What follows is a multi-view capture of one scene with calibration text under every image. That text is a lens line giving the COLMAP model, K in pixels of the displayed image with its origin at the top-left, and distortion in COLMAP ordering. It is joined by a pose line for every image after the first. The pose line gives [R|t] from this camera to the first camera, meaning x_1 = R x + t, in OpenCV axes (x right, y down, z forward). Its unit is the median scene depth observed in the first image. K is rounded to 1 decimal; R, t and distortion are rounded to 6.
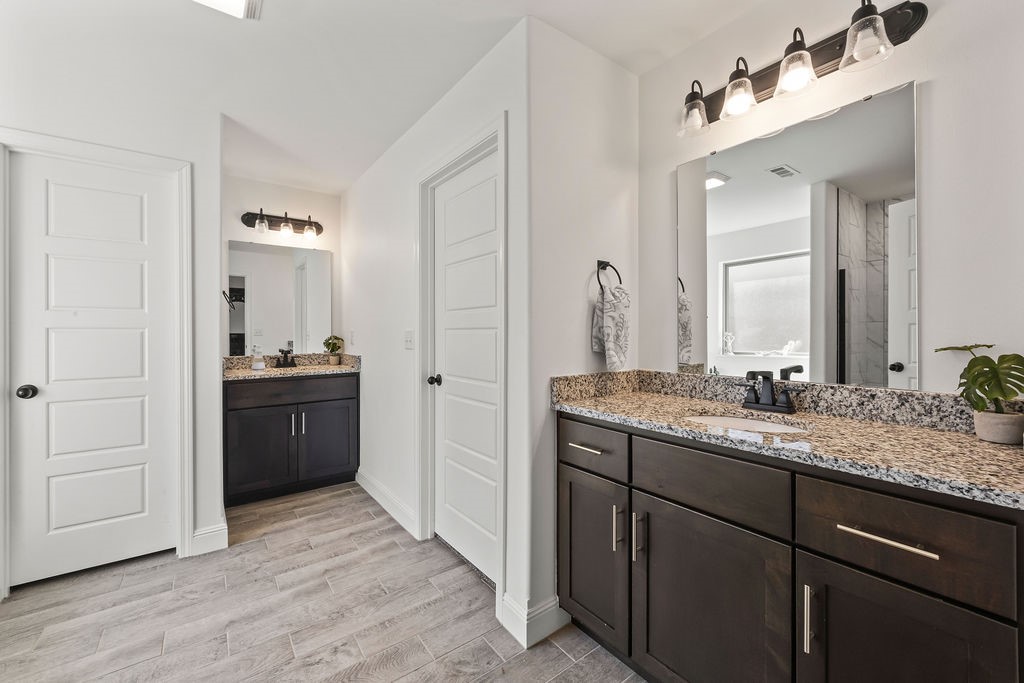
lens RADIAL K [[410.3, 0, 513.4], [0, 410.3, 334.5], [0, 0, 1]] dist [-0.005595, 0.001019]
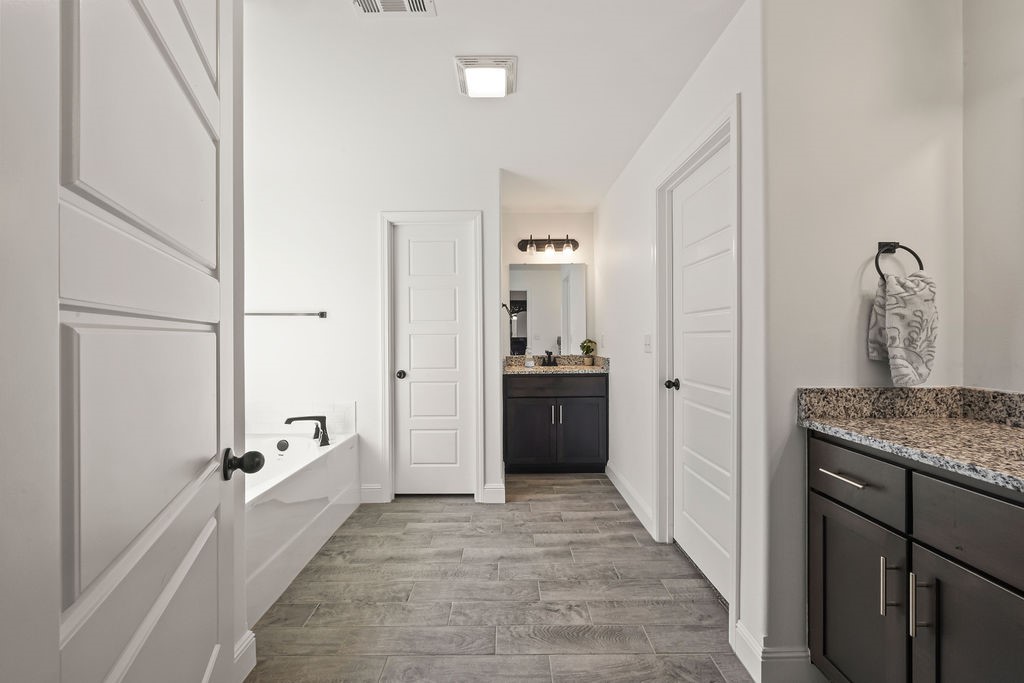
lens RADIAL K [[410.3, 0, 509.2], [0, 410.3, 340.0], [0, 0, 1]] dist [-0.005595, 0.001019]
pose [[0.802268, 0.001561, -0.596962, 0.104518], [0.001515, 0.999988, 0.004651, -0.000895], [0.596962, -0.004635, 0.802256, -0.036442]]
